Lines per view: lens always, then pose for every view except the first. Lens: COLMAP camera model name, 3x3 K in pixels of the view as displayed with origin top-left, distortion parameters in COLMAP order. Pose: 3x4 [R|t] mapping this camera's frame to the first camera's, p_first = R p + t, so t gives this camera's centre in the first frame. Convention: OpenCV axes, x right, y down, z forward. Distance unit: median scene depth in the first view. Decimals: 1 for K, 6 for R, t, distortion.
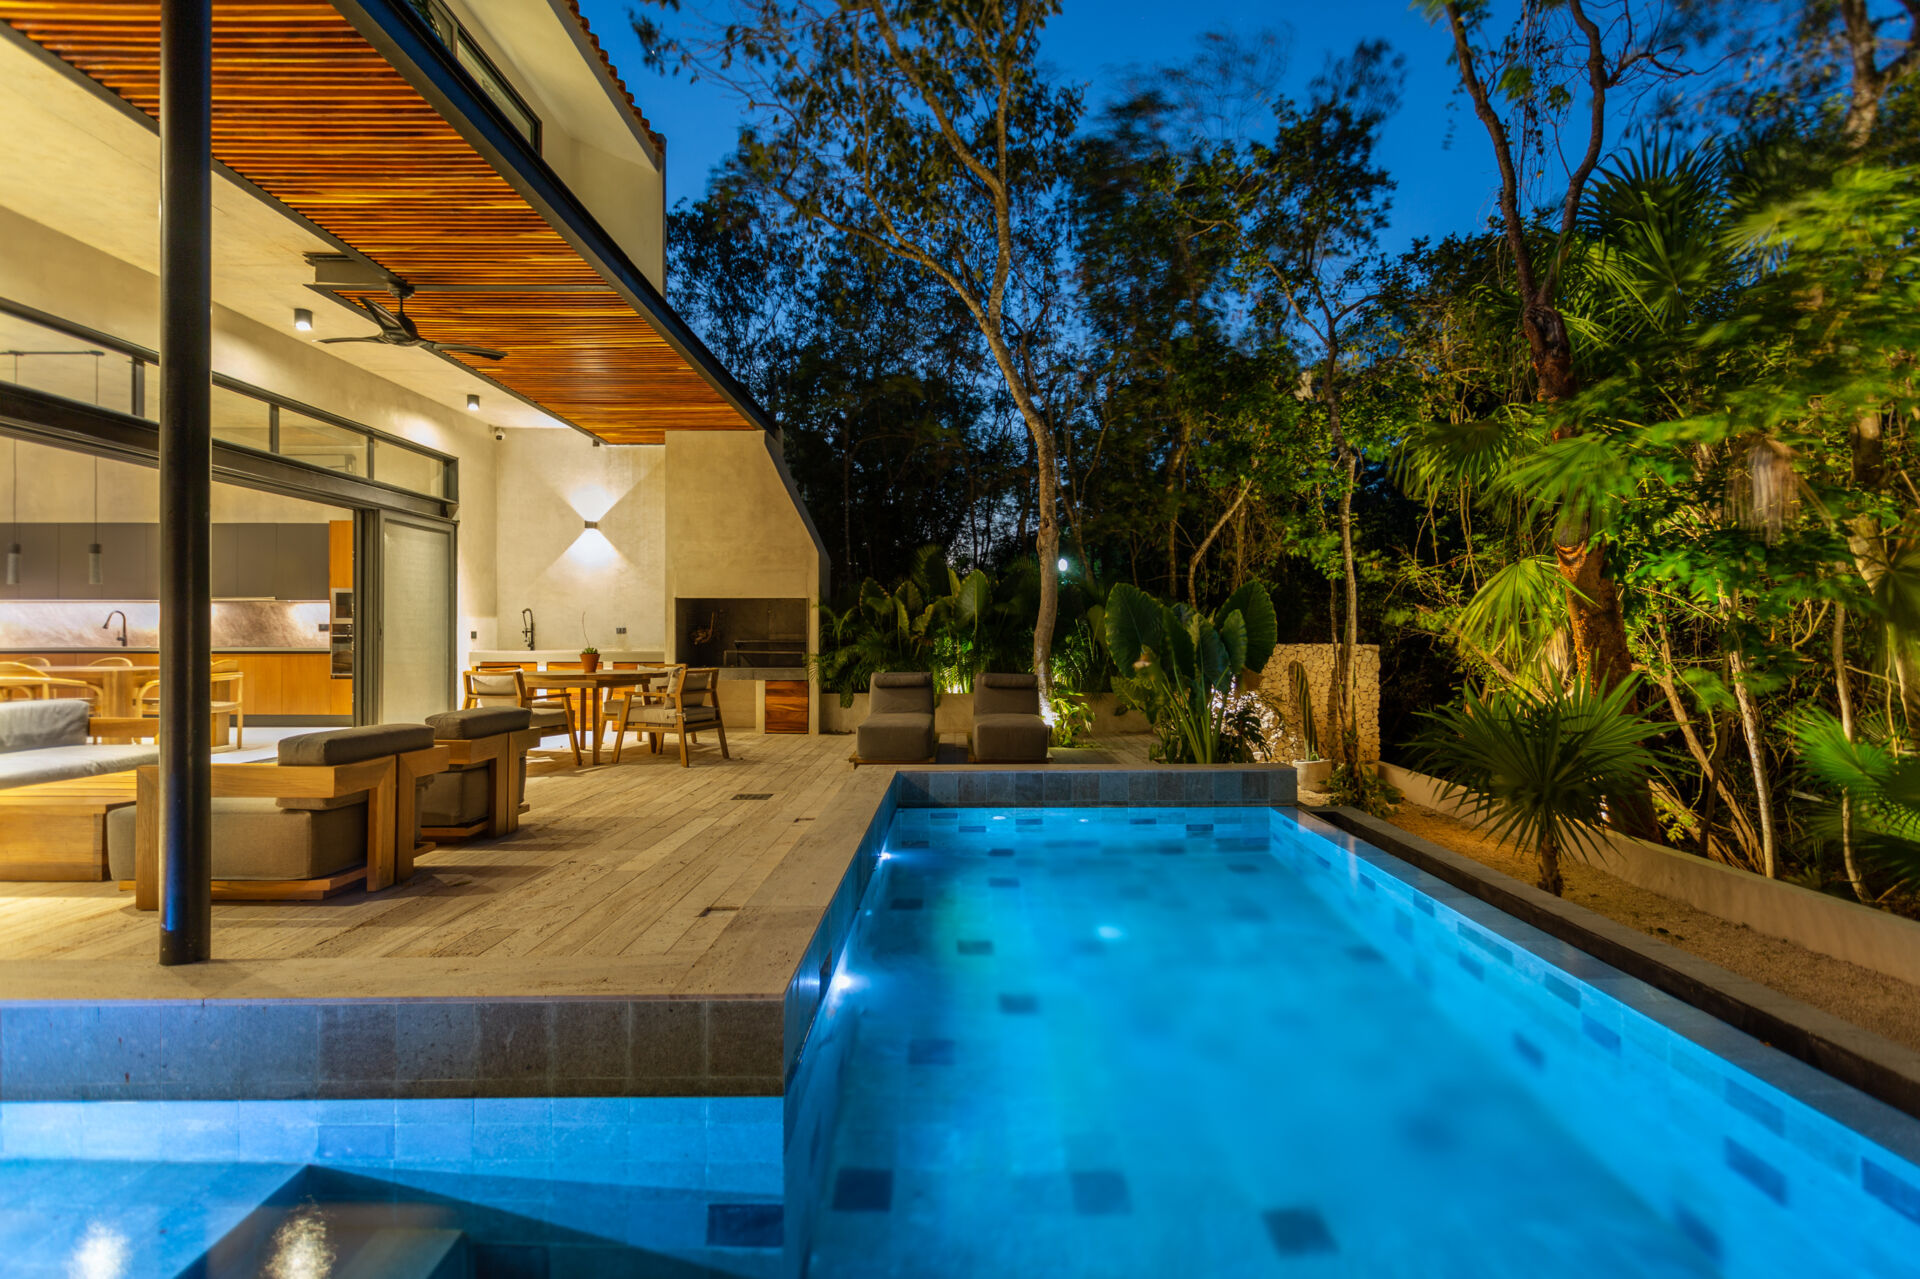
lens RADIAL K [[938.0, 0, 964.1], [0, 938.0, 641.6], [0, 0, 1]] dist [0.015751, -0.000524]
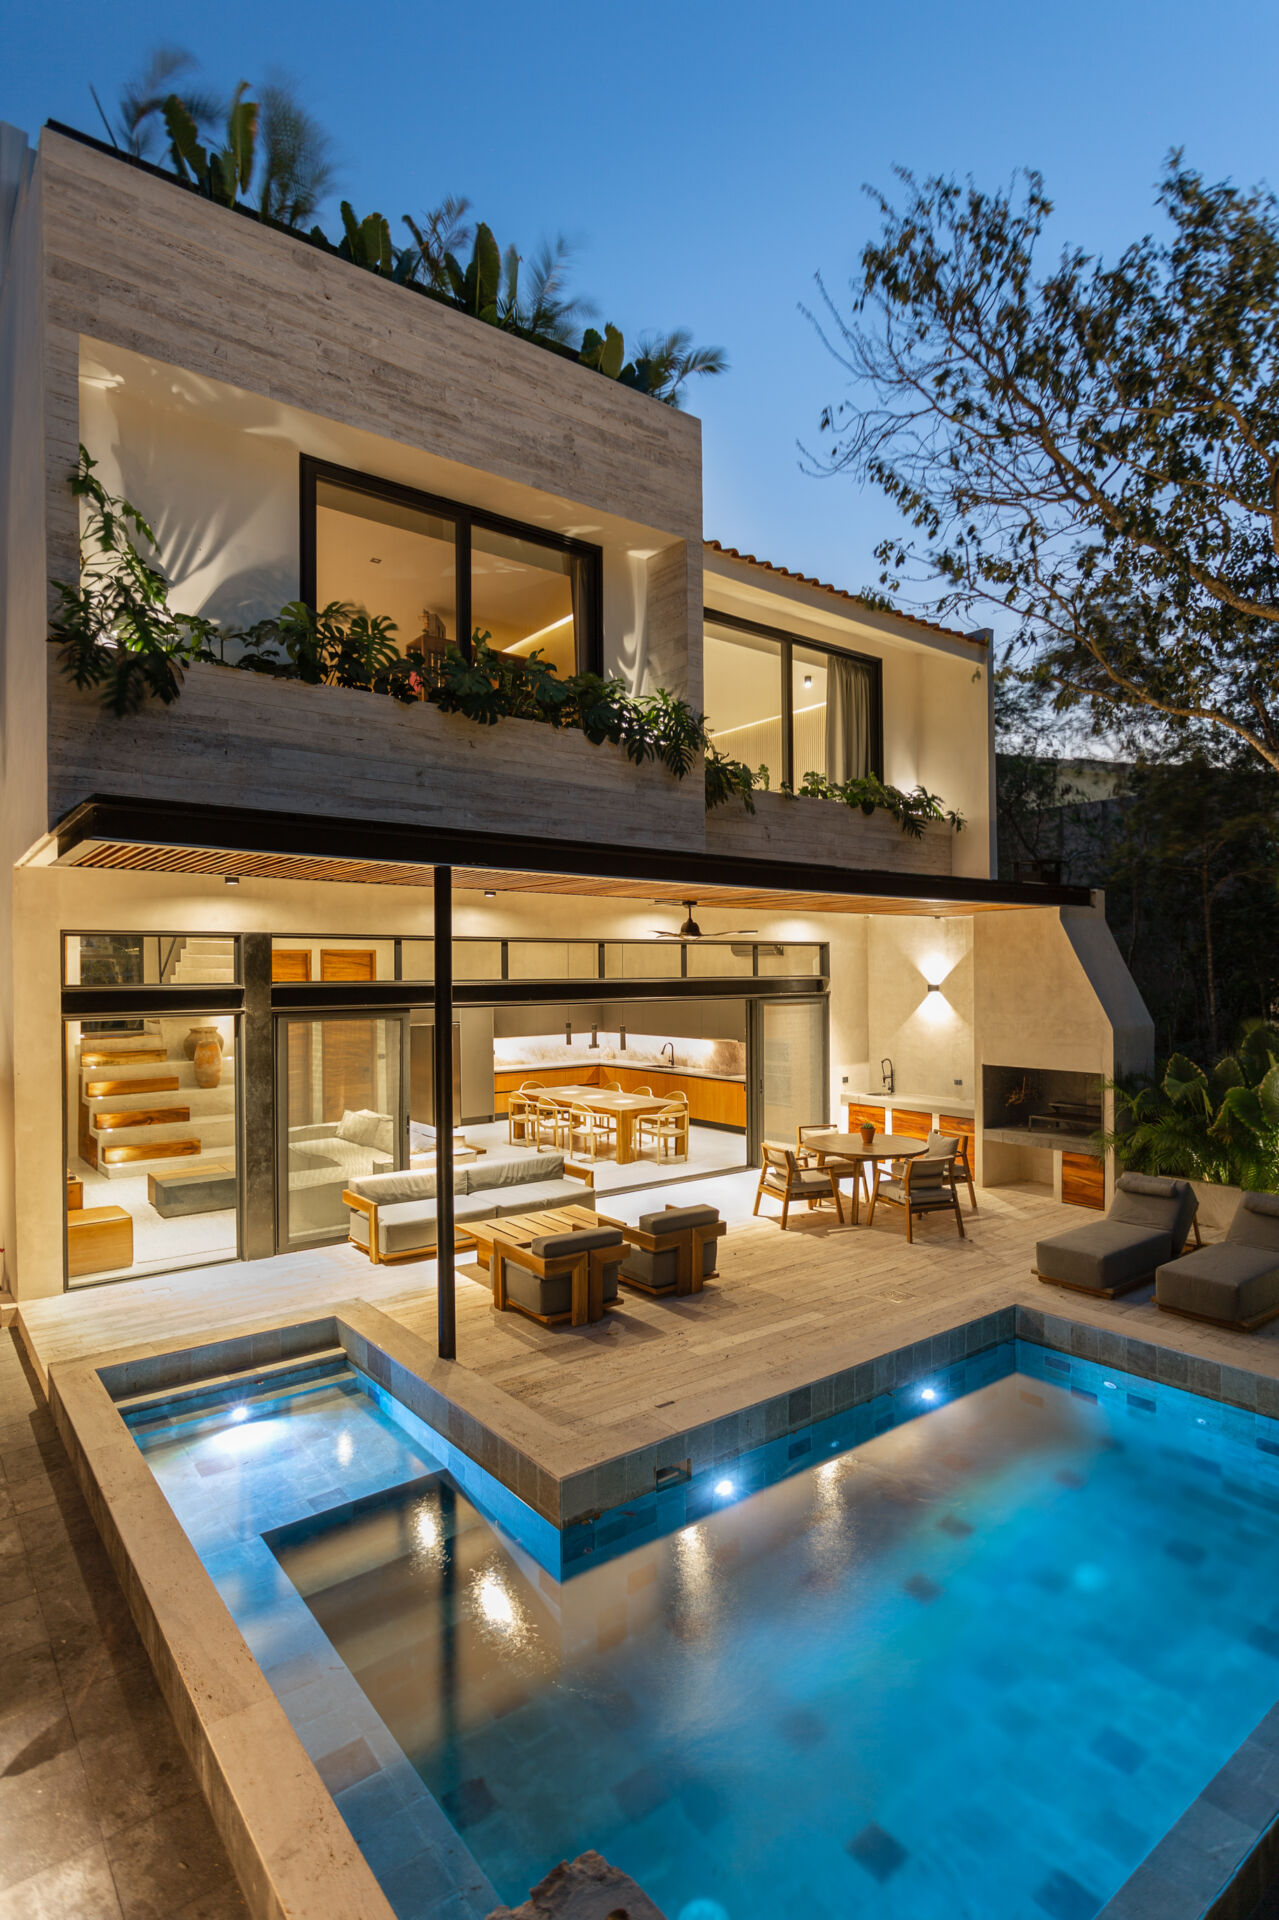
lens RADIAL K [[986.2, 0, 631.0], [0, 986.2, 959.6], [0, 0, 1]] dist [0.003139, 0.000421]
pose [[0.622517, -0.013644, -0.782488, 0.342088], [-0.000470, 0.999841, -0.017808, -0.148490], [0.782606, 0.011453, 0.622412, -0.043021]]
